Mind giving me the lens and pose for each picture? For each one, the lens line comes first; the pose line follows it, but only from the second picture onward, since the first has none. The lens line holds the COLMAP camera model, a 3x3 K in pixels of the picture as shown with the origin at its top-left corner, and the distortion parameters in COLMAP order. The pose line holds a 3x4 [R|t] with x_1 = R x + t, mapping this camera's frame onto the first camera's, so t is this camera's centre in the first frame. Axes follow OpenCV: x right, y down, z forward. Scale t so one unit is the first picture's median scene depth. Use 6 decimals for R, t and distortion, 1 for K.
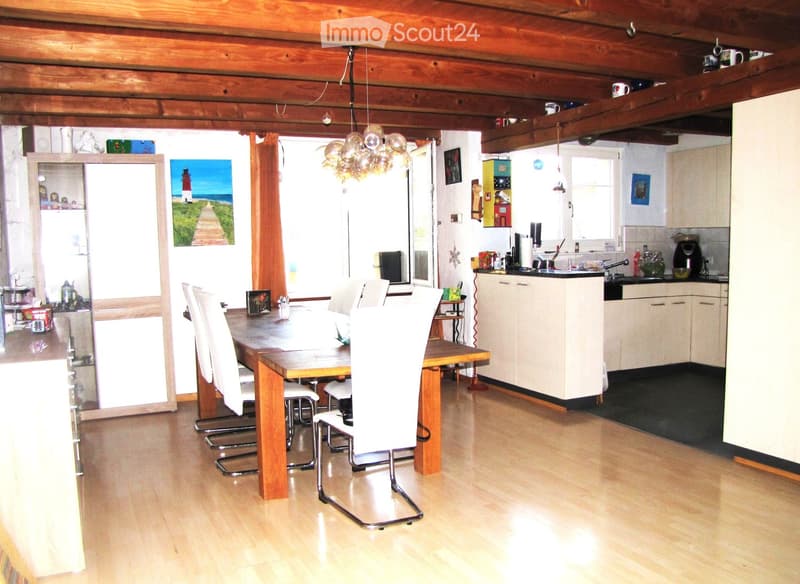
lens RADIAL K [[677.4, 0, 400.0], [0, 677.4, 292.0], [0, 0, 1]] dist [-0.101695, 0.002149]
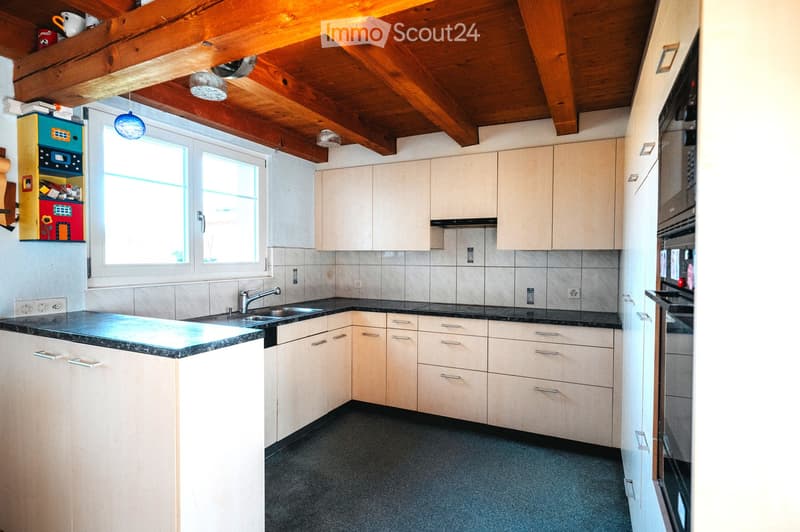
lens RADIAL K [[400.8, 0, 400.0], [0, 400.8, 266.0], [0, 0, 1]] dist [-0.017629, -0.000075]
pose [[0.779197, 0.001209, 0.626778, 0.163981], [0.036086, 0.998253, -0.046786, -0.050896], [-0.625739, 0.059073, 0.777792, 0.576282]]
